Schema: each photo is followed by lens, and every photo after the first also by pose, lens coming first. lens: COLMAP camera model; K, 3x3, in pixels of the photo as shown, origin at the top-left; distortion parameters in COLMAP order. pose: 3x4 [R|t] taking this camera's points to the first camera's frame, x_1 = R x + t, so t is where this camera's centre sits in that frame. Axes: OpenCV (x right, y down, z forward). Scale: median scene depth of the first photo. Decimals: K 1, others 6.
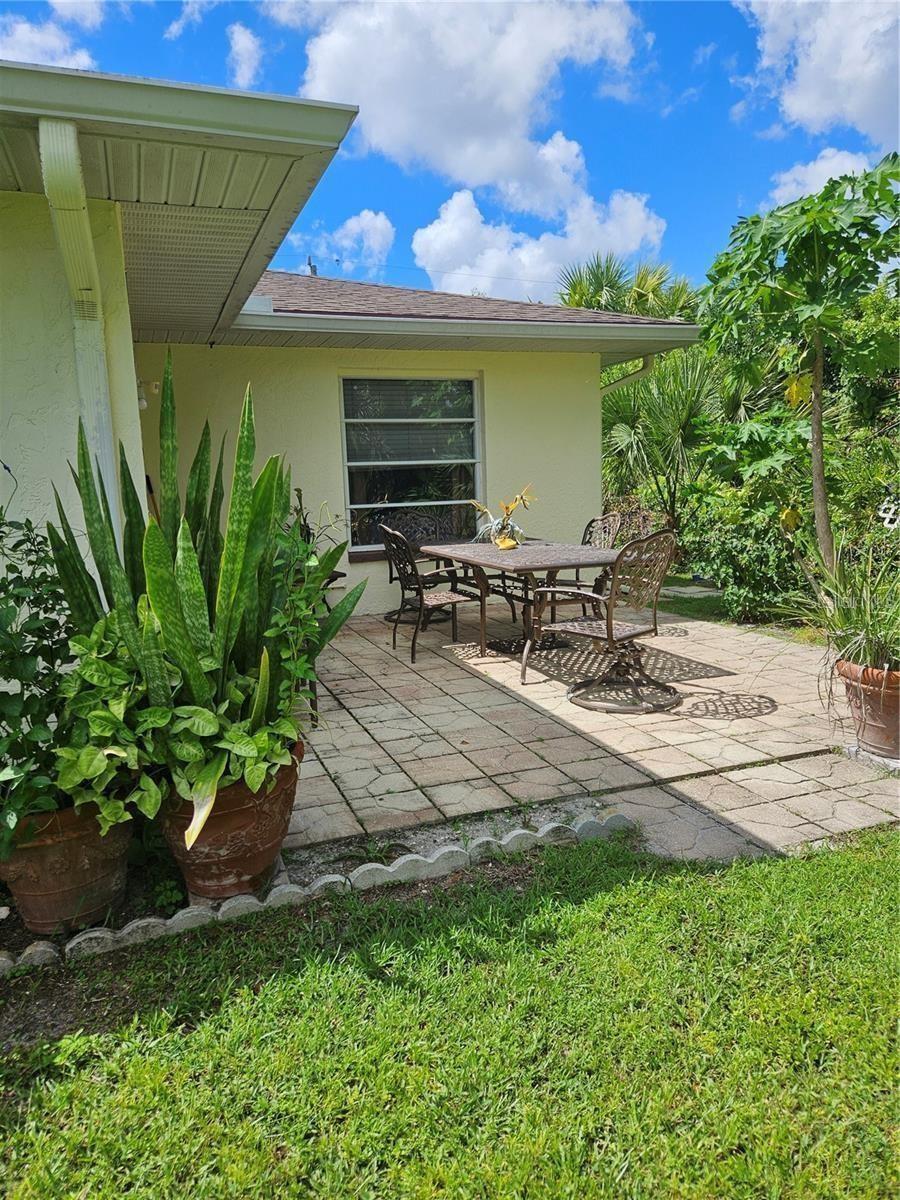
lens RADIAL K [[810.5, 0, 450.0], [0, 810.5, 600.0], [0, 0, 1]] dist [0.107049, -0.091016]
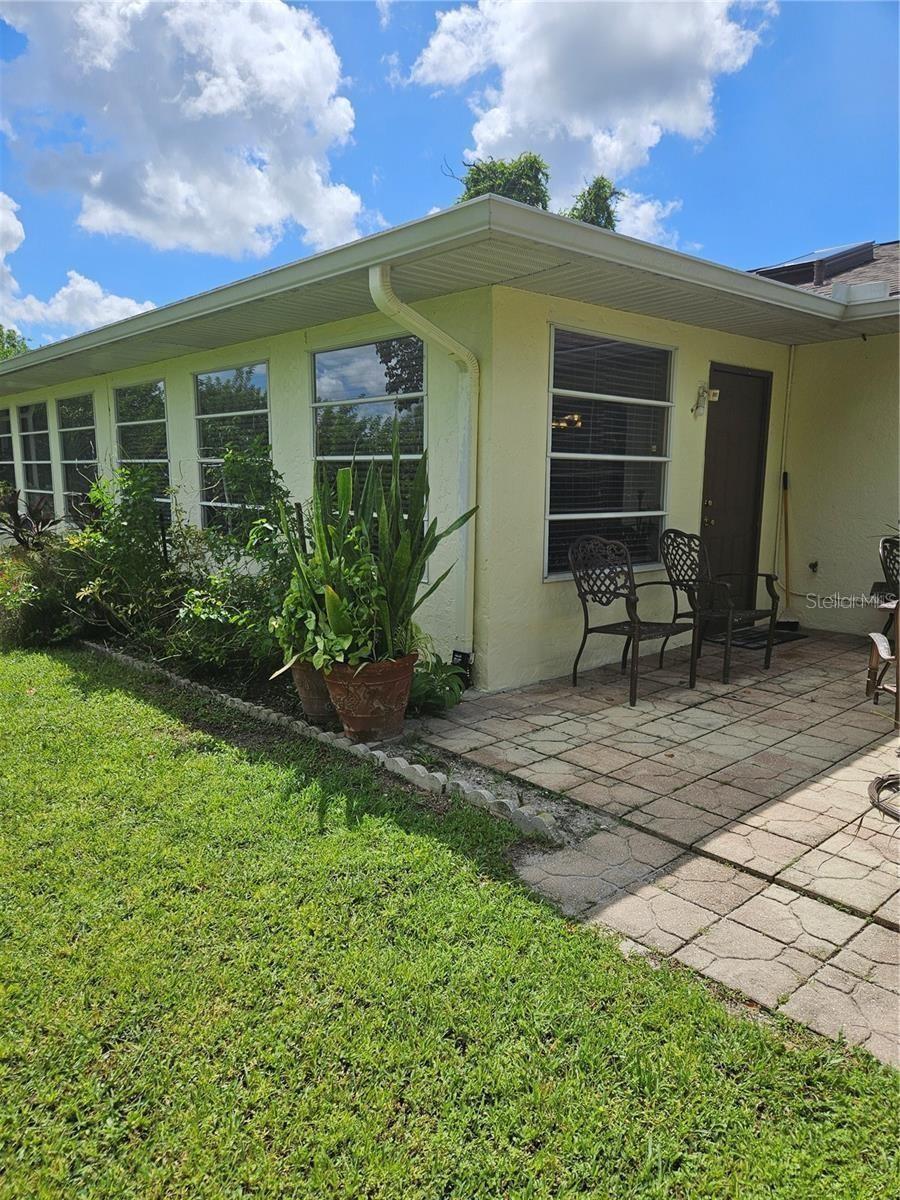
lens RADIAL K [[810.5, 0, 450.0], [0, 810.5, 600.0], [0, 0, 1]] dist [0.107049, -0.091016]
pose [[0.369147, 0.177060, -0.912349, 0.895270], [-0.164645, 0.978616, 0.123303, -0.099760], [0.914671, 0.104696, 0.390405, 0.390287]]
